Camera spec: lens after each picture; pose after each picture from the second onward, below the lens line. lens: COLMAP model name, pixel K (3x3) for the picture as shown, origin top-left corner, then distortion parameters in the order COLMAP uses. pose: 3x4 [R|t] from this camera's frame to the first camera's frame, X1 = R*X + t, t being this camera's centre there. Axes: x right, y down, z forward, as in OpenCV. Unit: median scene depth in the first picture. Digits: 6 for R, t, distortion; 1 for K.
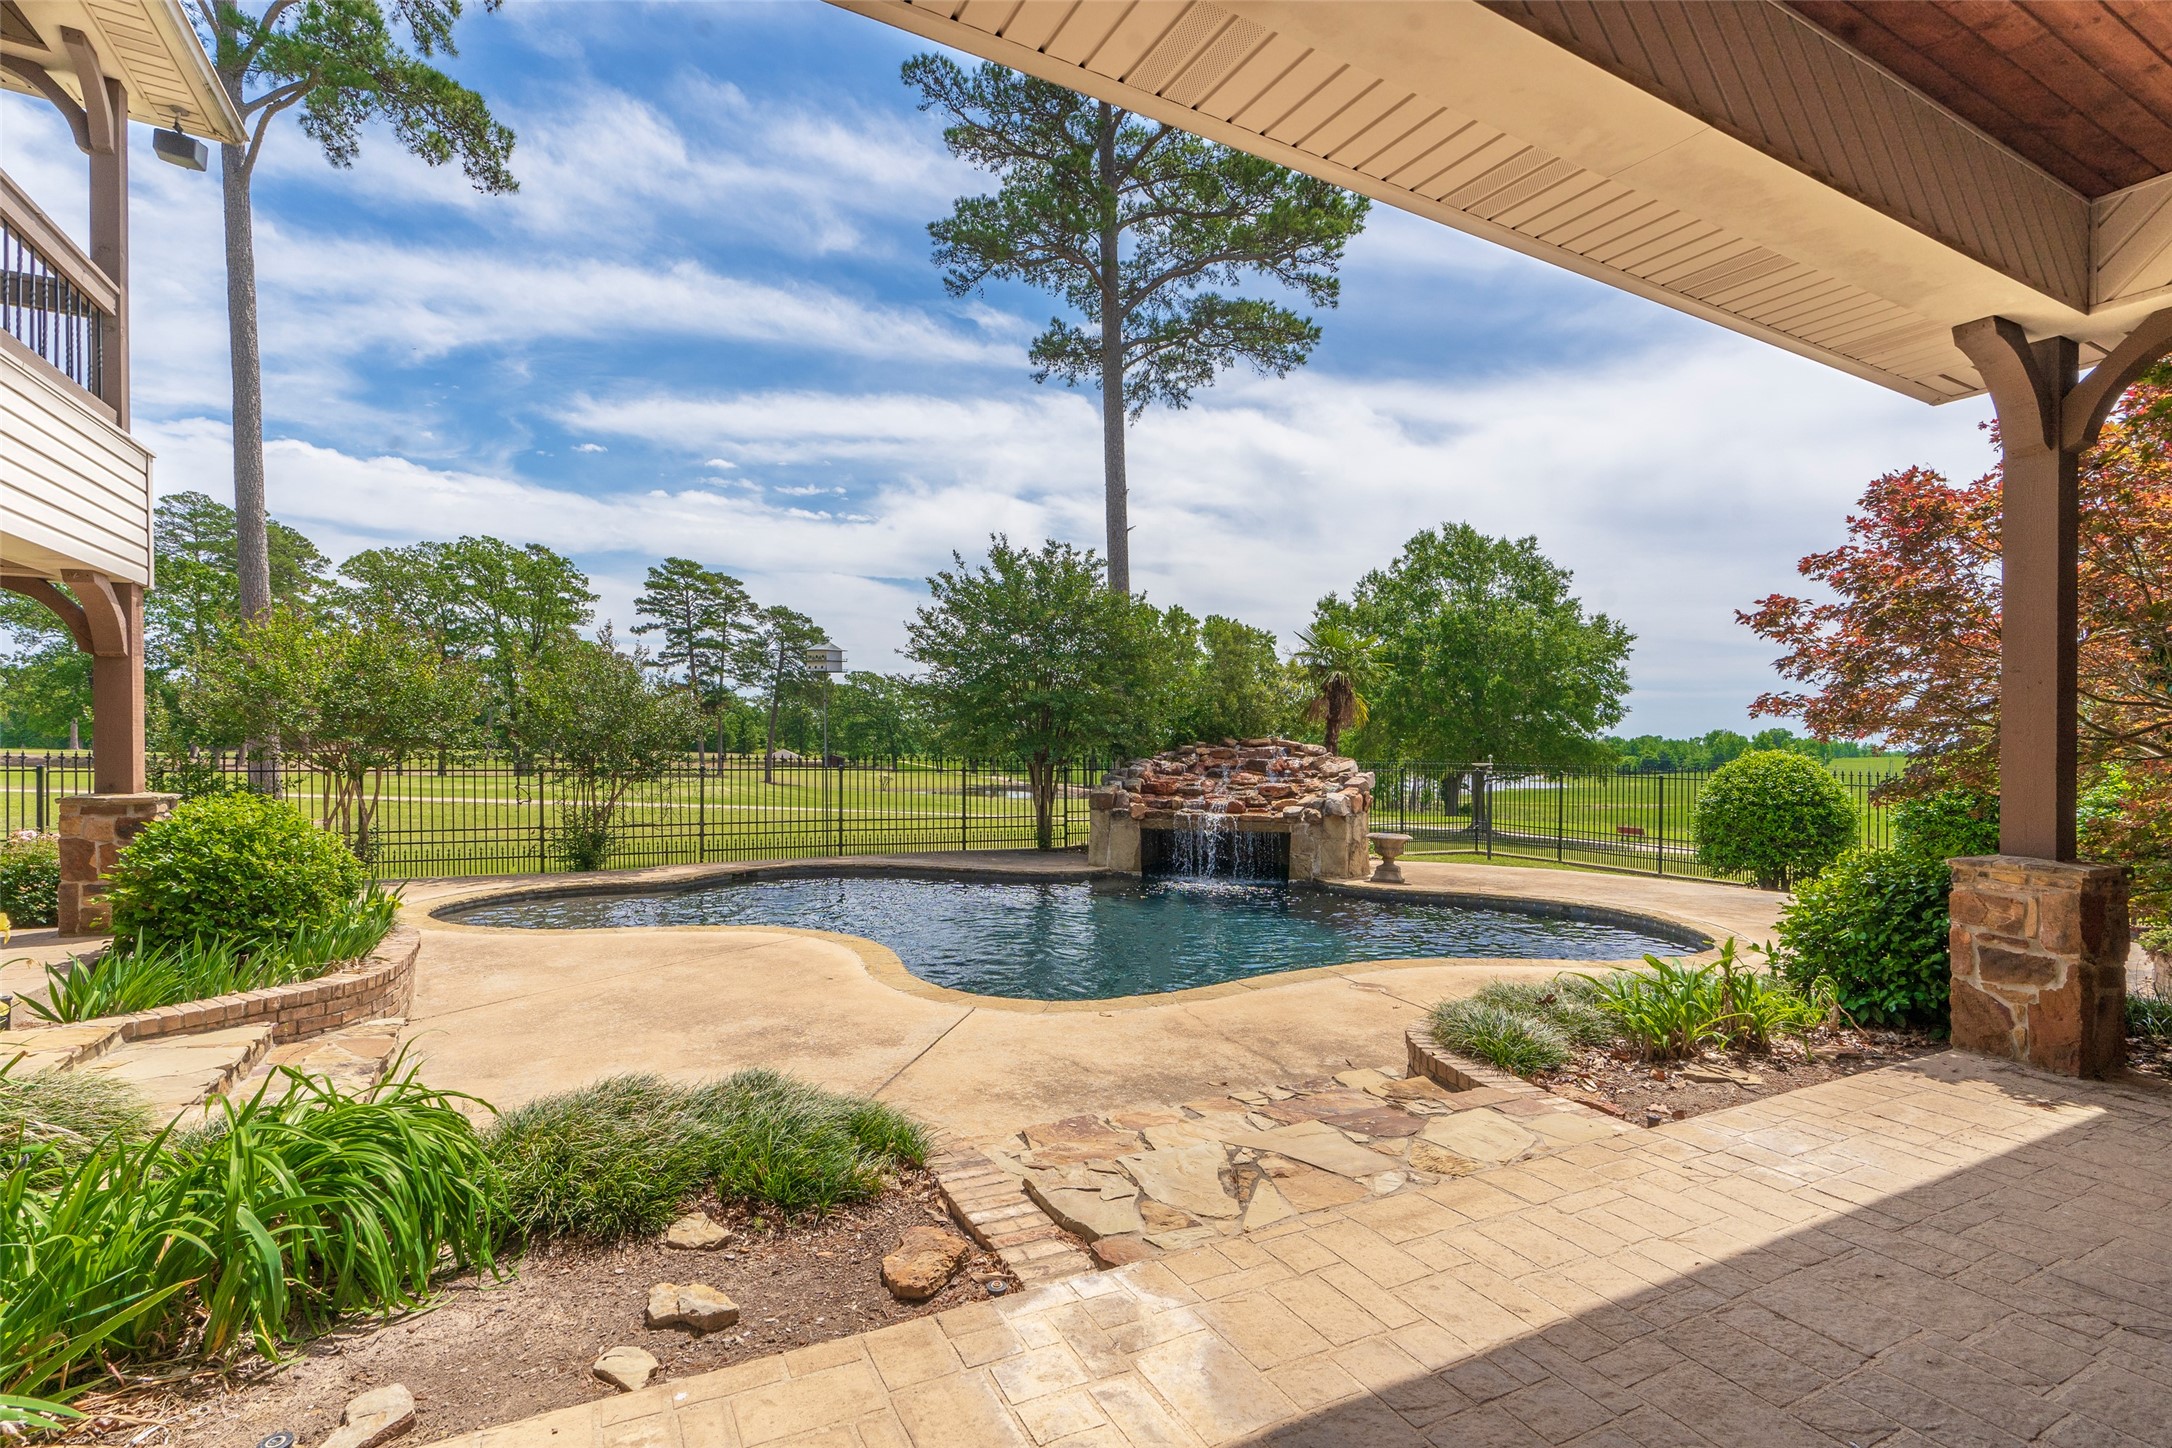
lens RADIAL K [[991.9, 0, 1076.9], [0, 991.9, 759.6], [0, 0, 1]] dist [-0.002050, -0.009367]
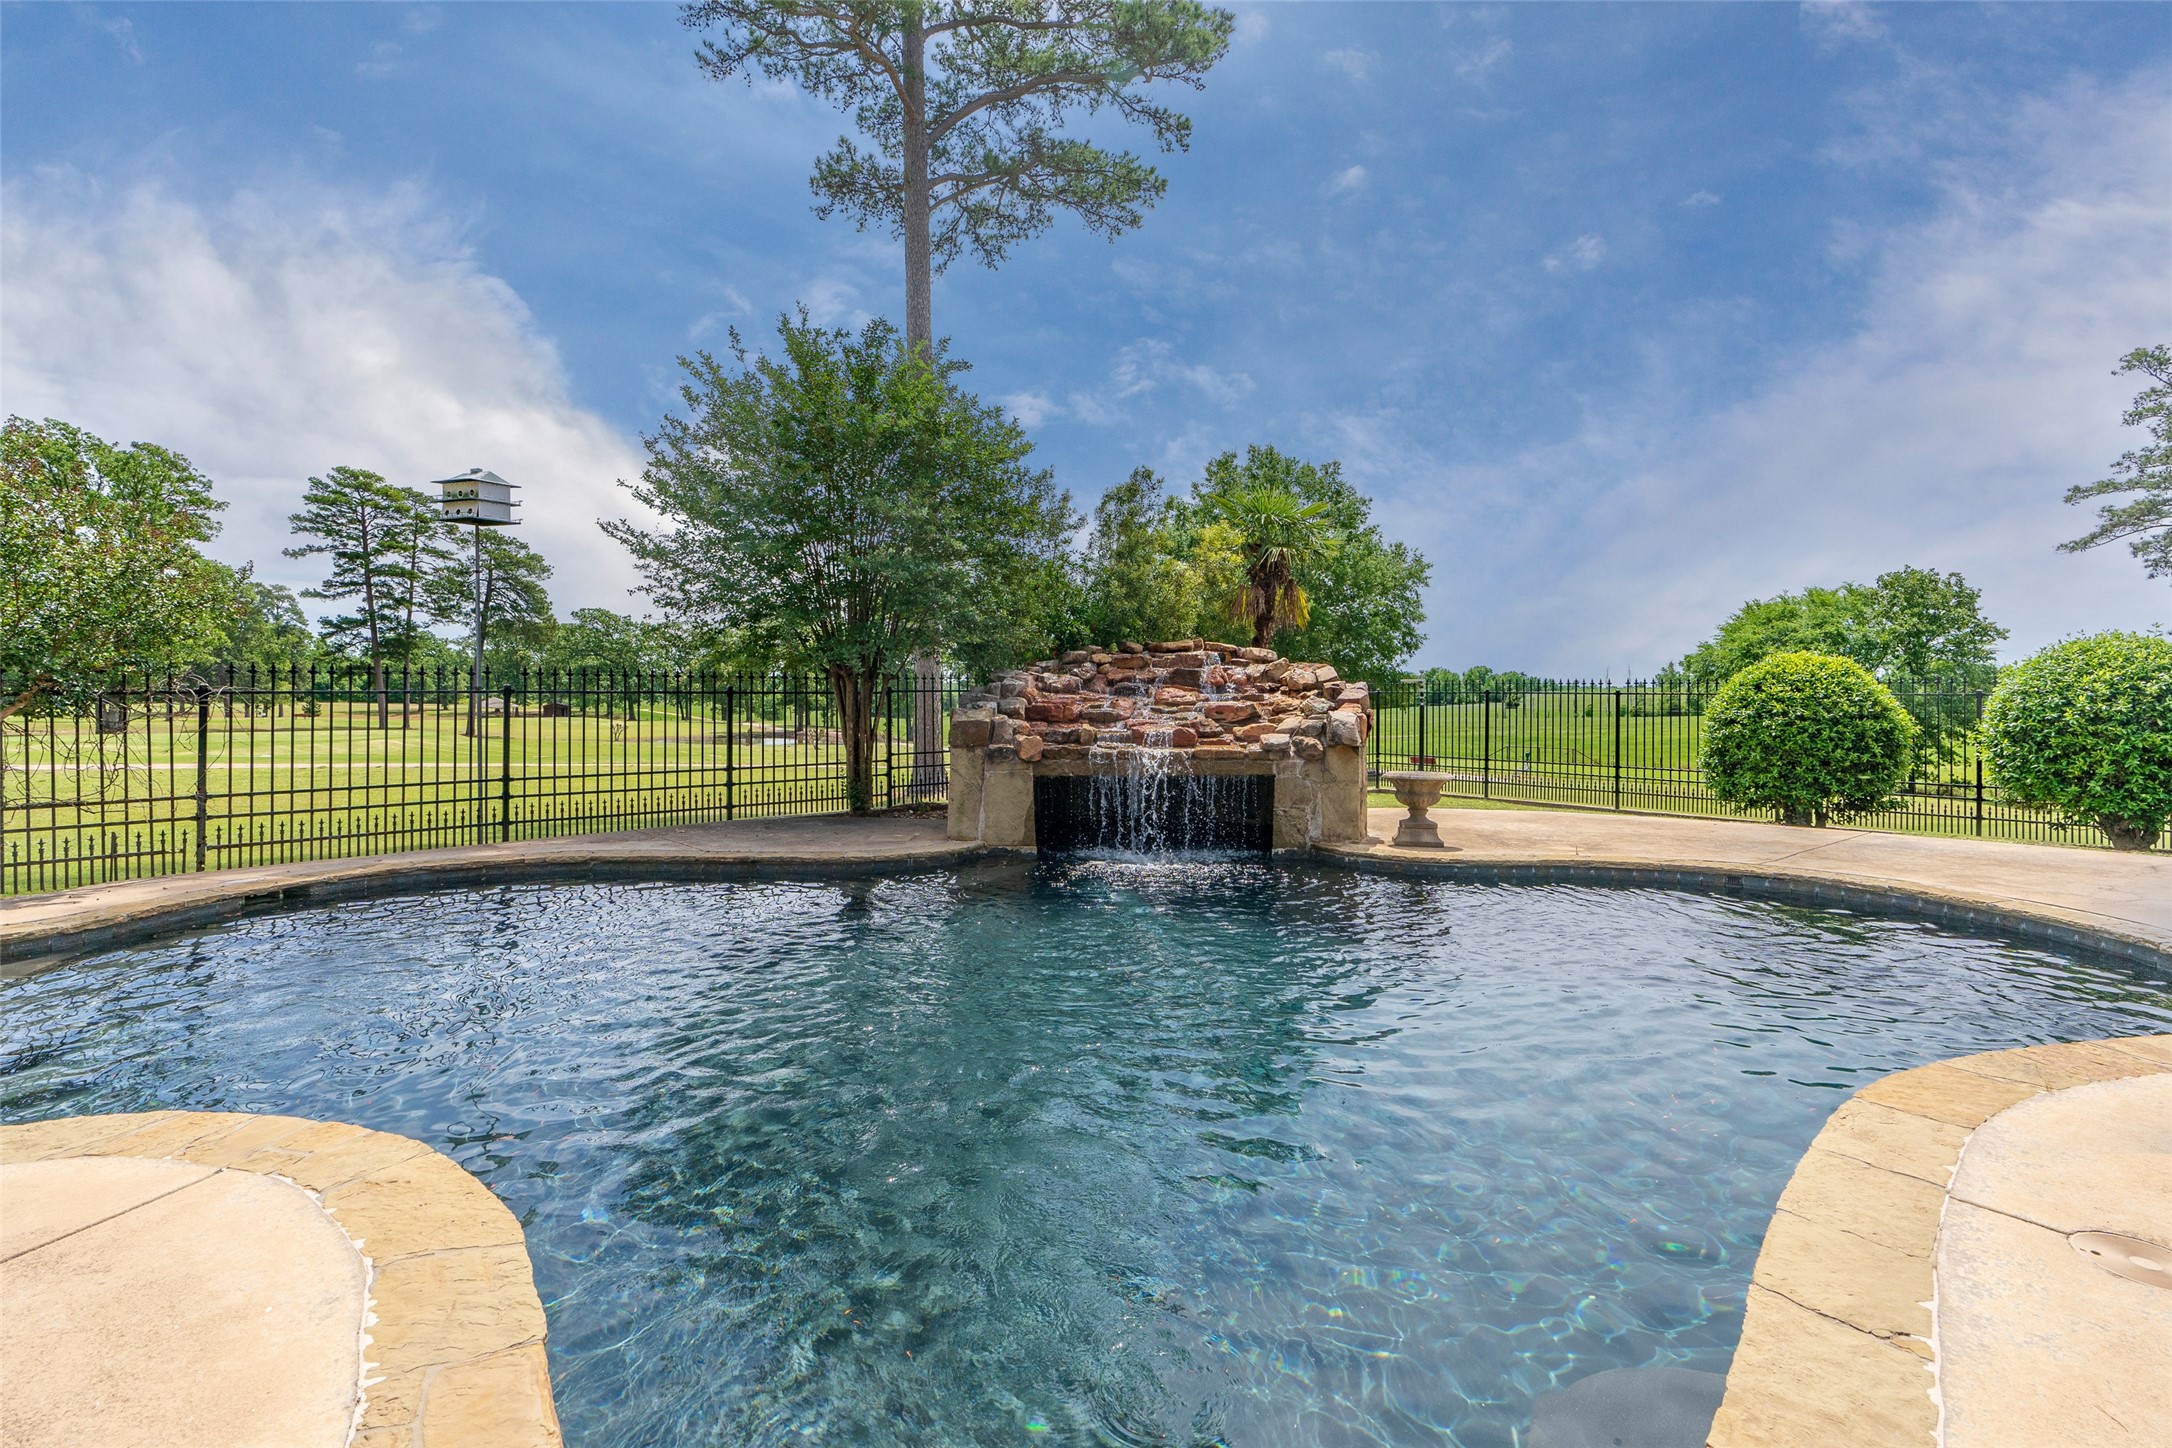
lens RADIAL K [[1006.1, 0, 1087.0], [0, 1006.1, 678.0], [0, 0, 1]] dist [-0.014754, 0.008977]
pose [[0.970722, -0.010522, 0.239976, -0.024960], [0.016557, 0.999595, -0.023144, 0.010742], [-0.239636, 0.026440, 0.970503, 0.176418]]
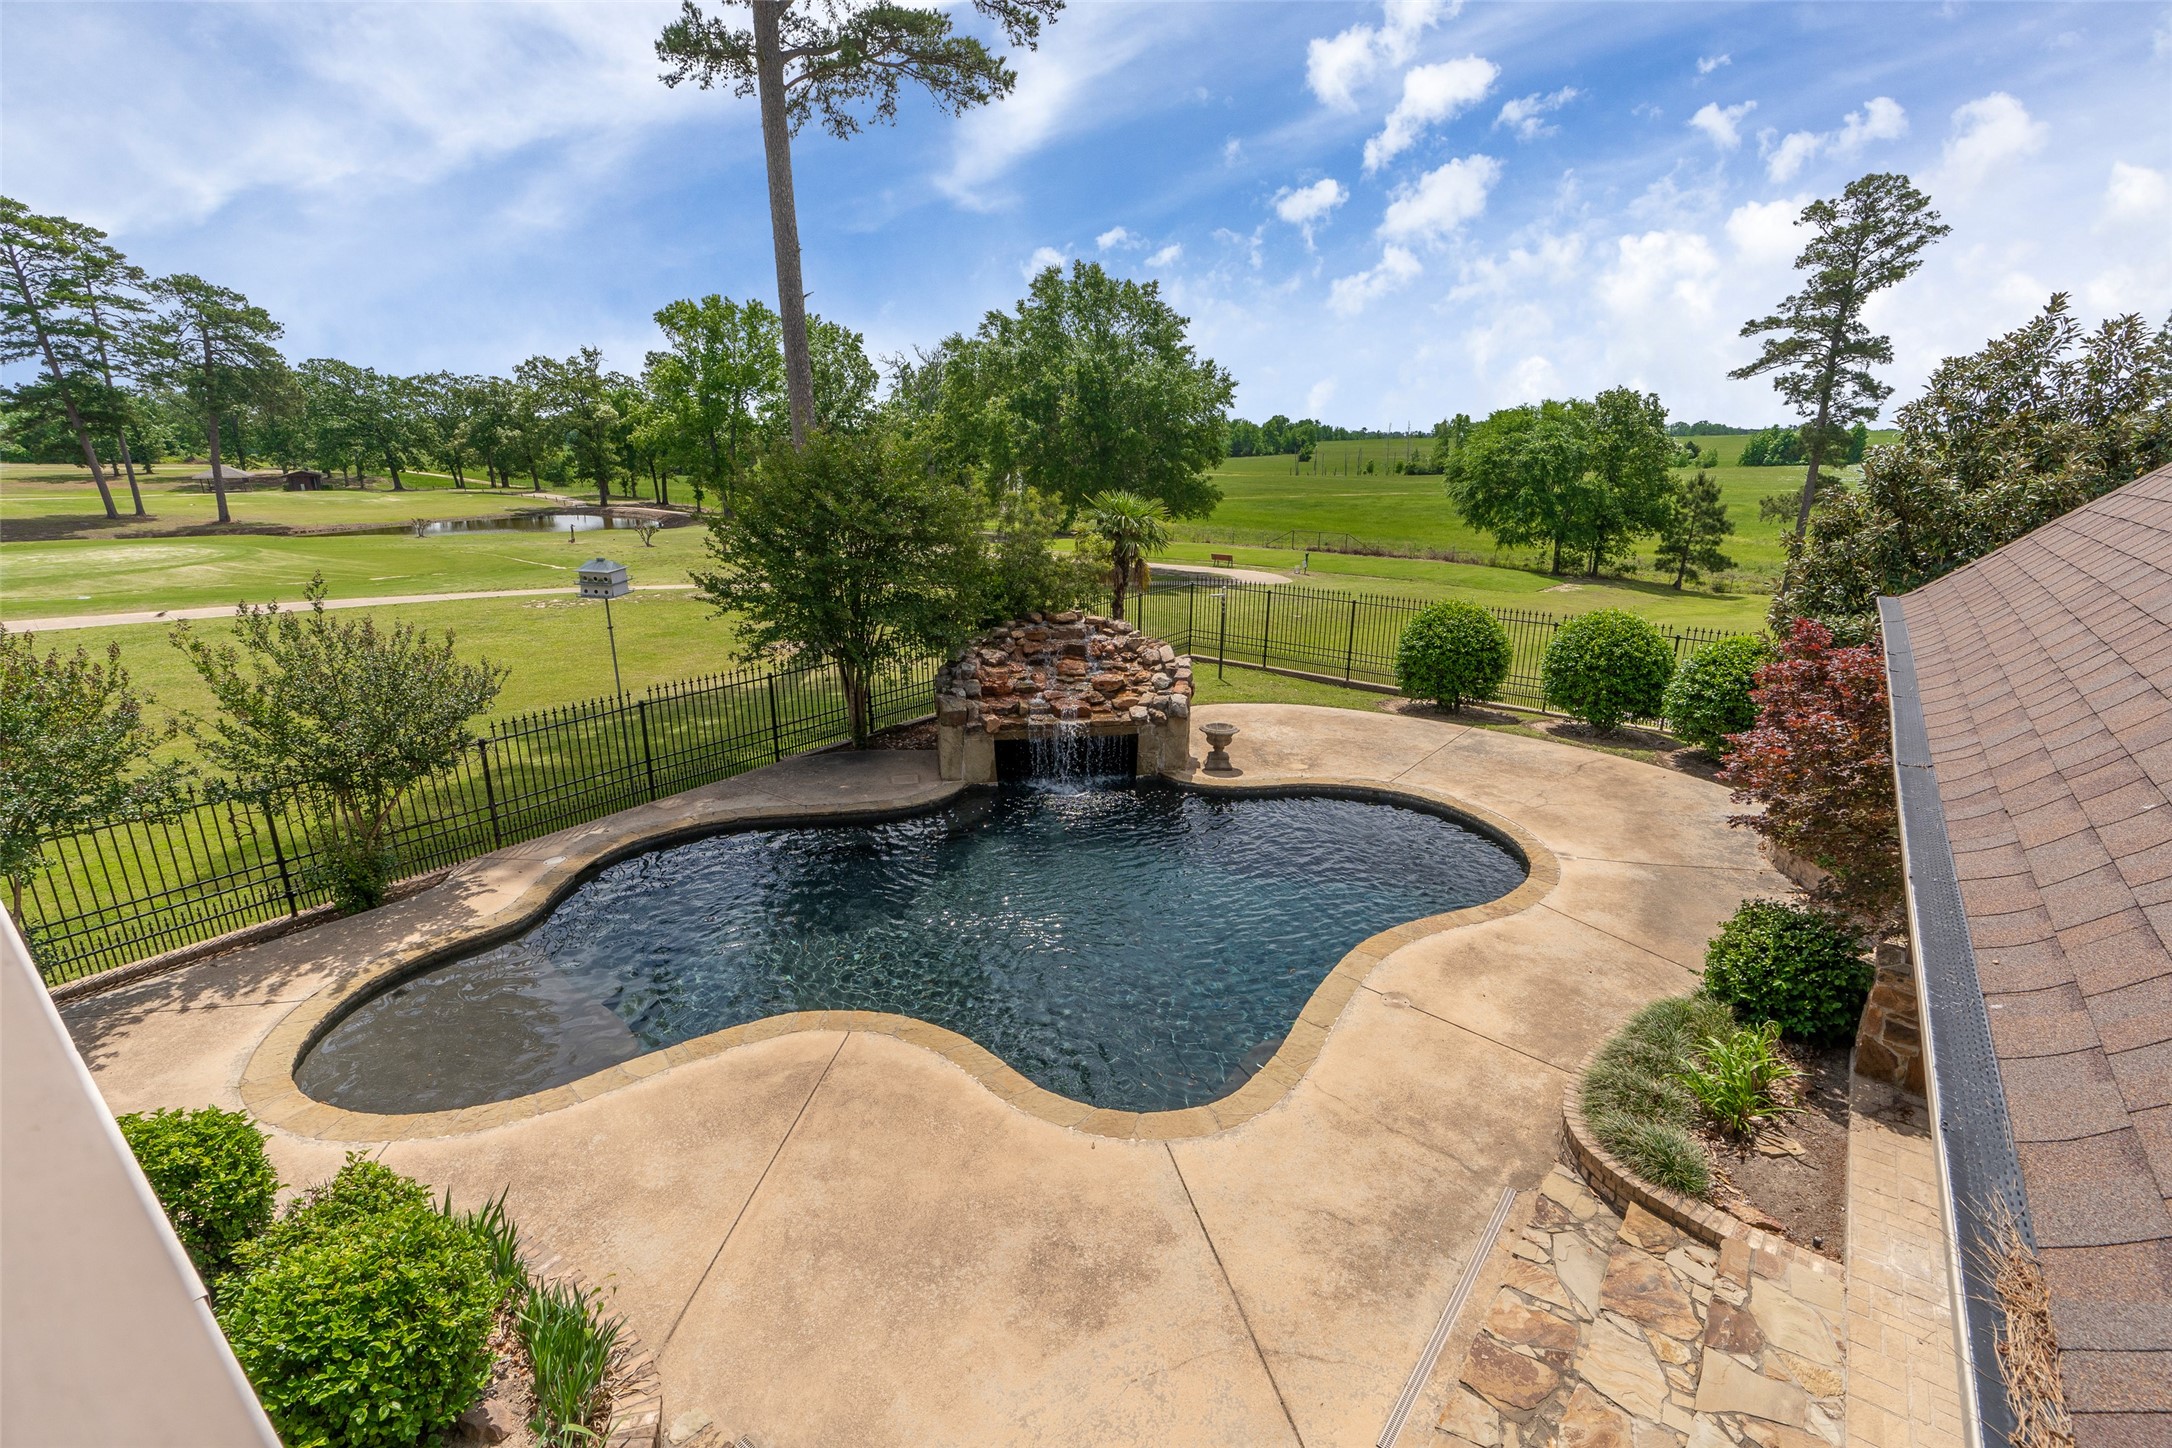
lens RADIAL K [[979.7, 0, 1092.9], [0, 979.7, 731.2], [0, 0, 1]] dist [-0.008538, 0.001841]
pose [[0.905998, -0.132468, 0.402019, -0.113240], [0.015463, 0.959491, 0.281313, -0.101163], [-0.422998, -0.248653, 0.871346, 0.042022]]
